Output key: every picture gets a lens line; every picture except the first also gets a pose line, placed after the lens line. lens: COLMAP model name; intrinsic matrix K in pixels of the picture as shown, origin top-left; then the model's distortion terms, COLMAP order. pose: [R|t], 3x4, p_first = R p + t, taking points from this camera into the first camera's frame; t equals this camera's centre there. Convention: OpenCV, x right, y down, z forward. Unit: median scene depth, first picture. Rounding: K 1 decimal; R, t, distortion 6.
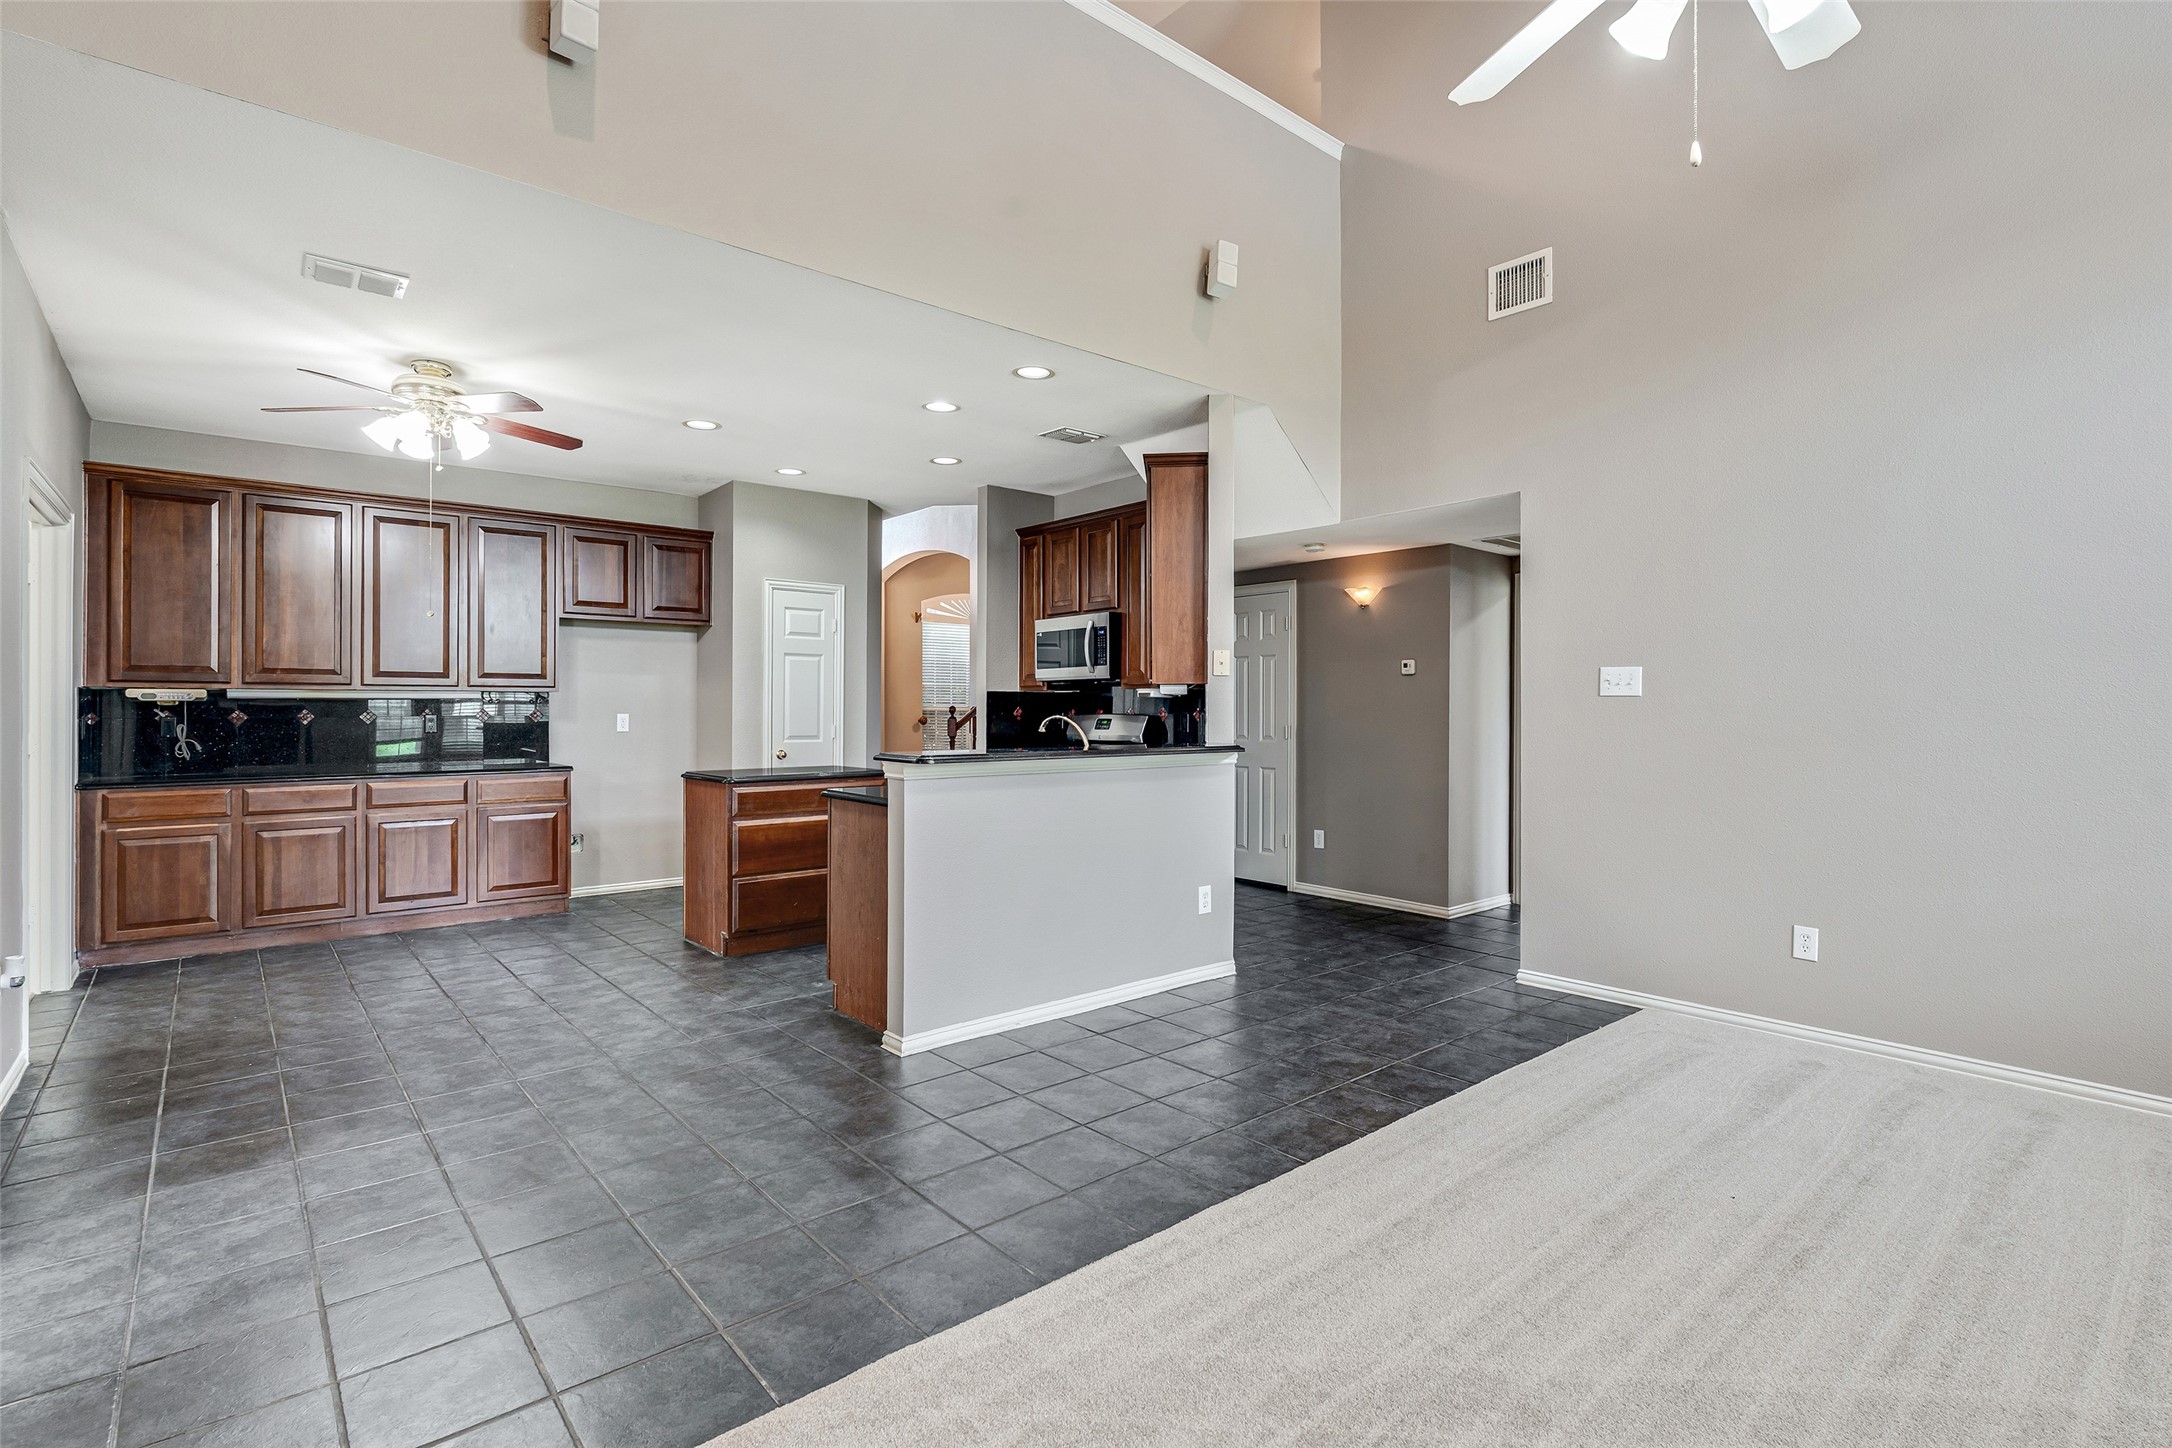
lens RADIAL K [[1078.9, 0, 1067.9], [0, 1078.9, 714.8], [0, 0, 1]] dist [-0.006194, -0.001198]
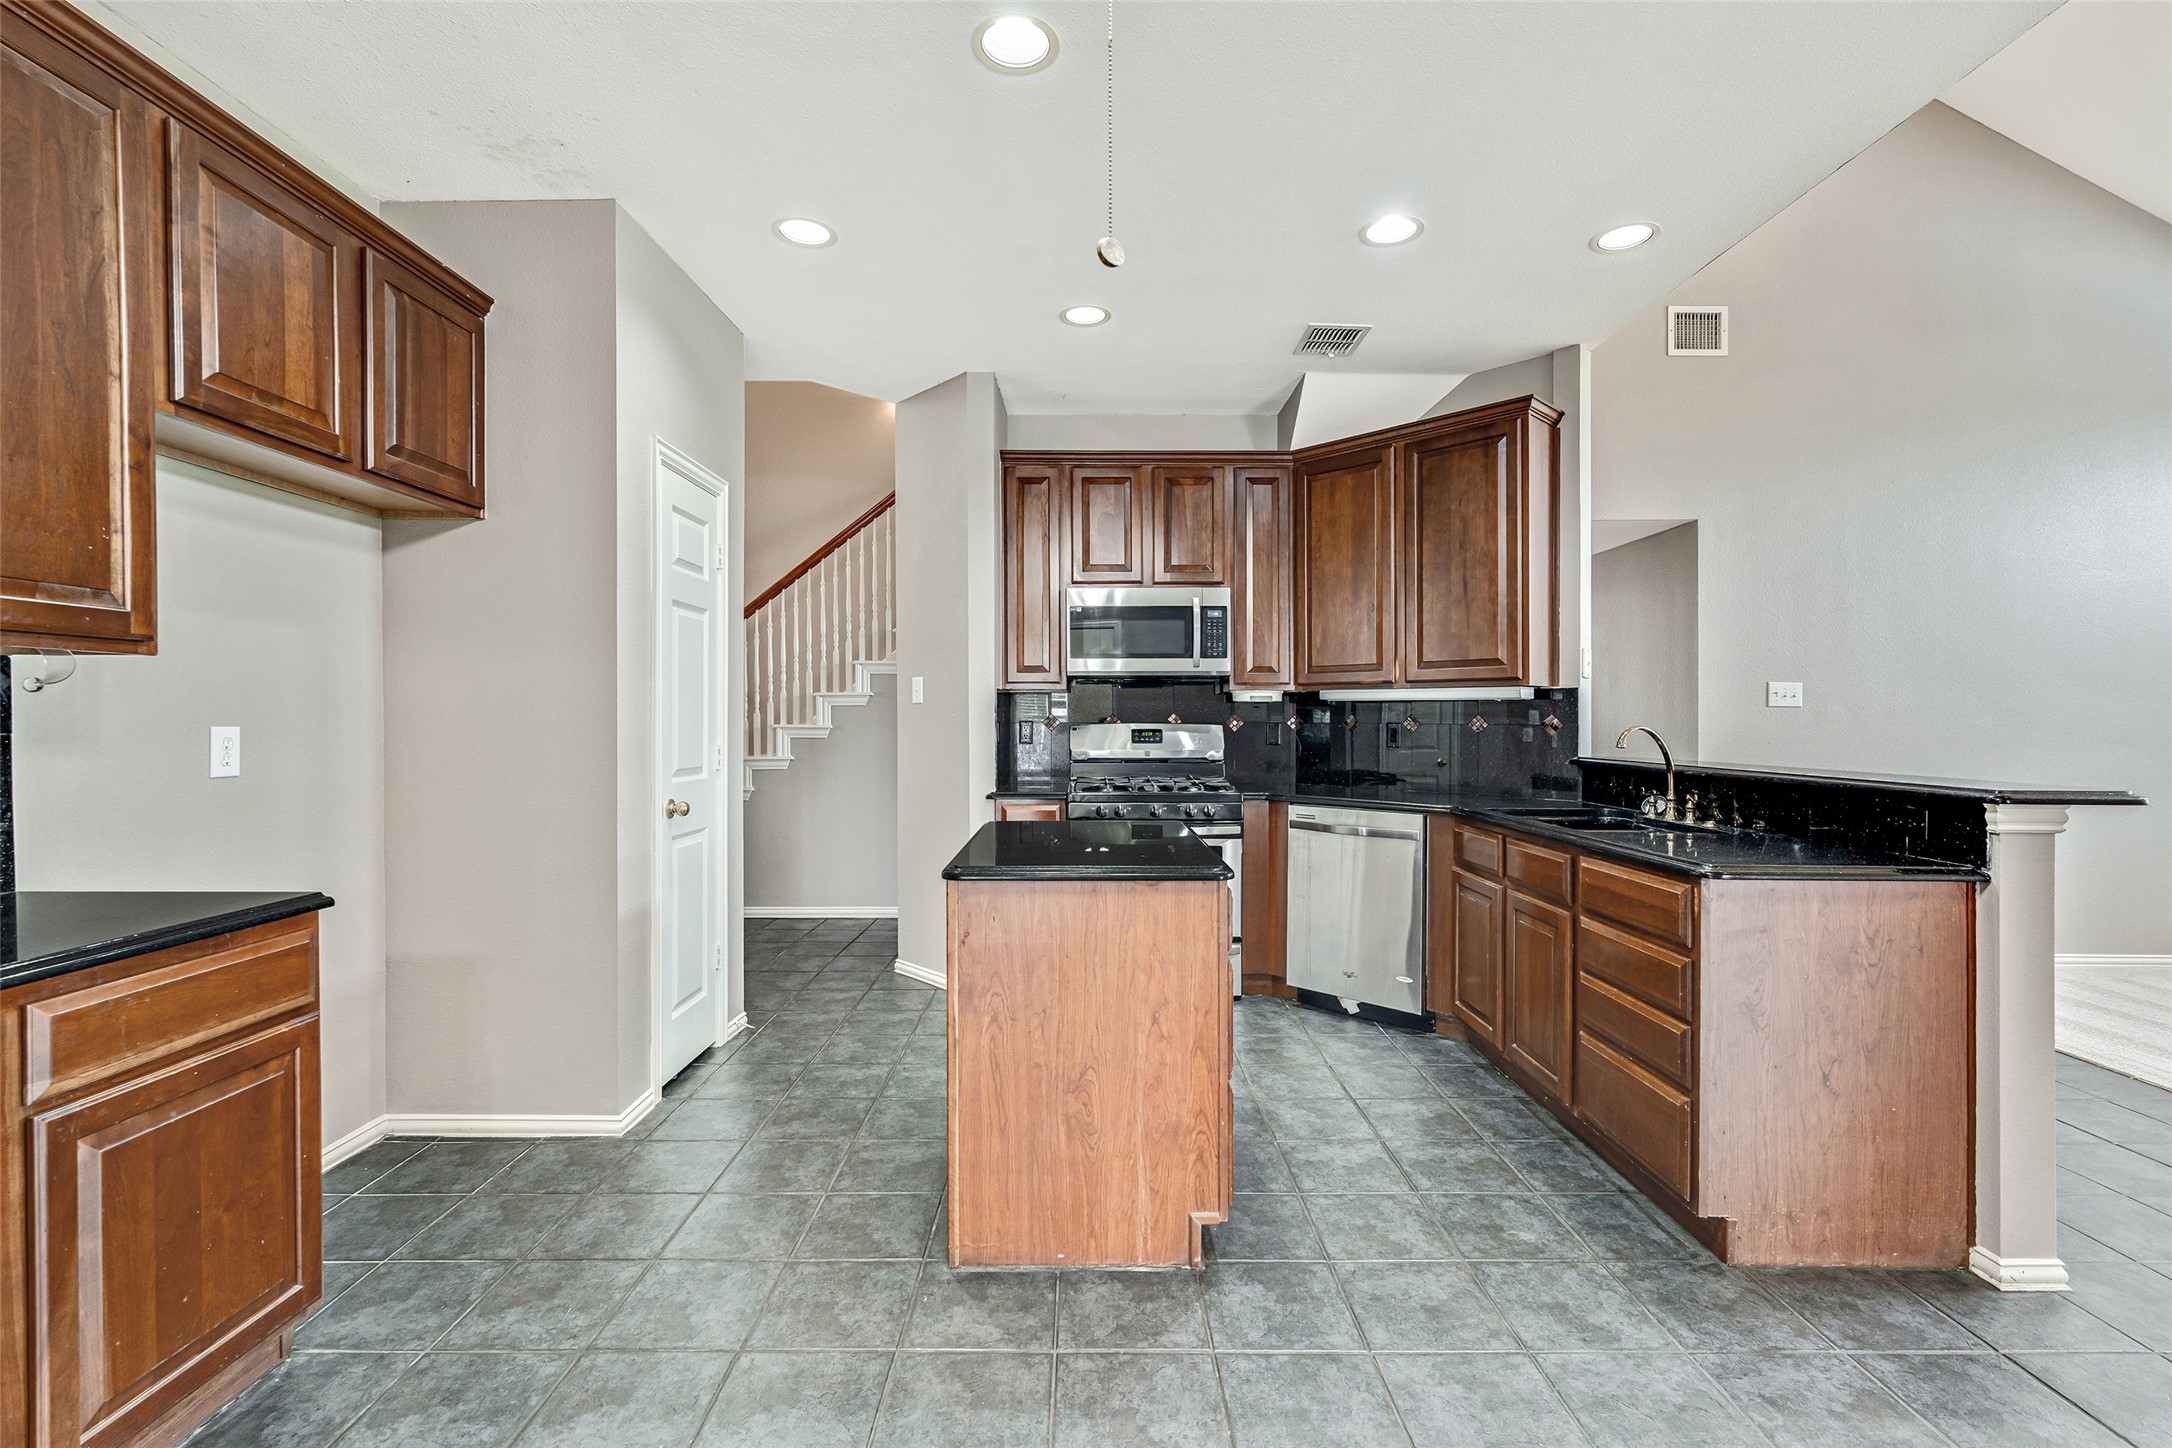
lens RADIAL K [[947.7, 0, 1107.6], [0, 947.7, 730.1], [0, 0, 1]] dist [0.003086, -0.001539]
pose [[0.621638, -0.007393, 0.783270, -0.708706], [0.002693, 0.999970, 0.007301, -0.000877], [-0.783300, -0.002430, 0.621639, 0.857337]]
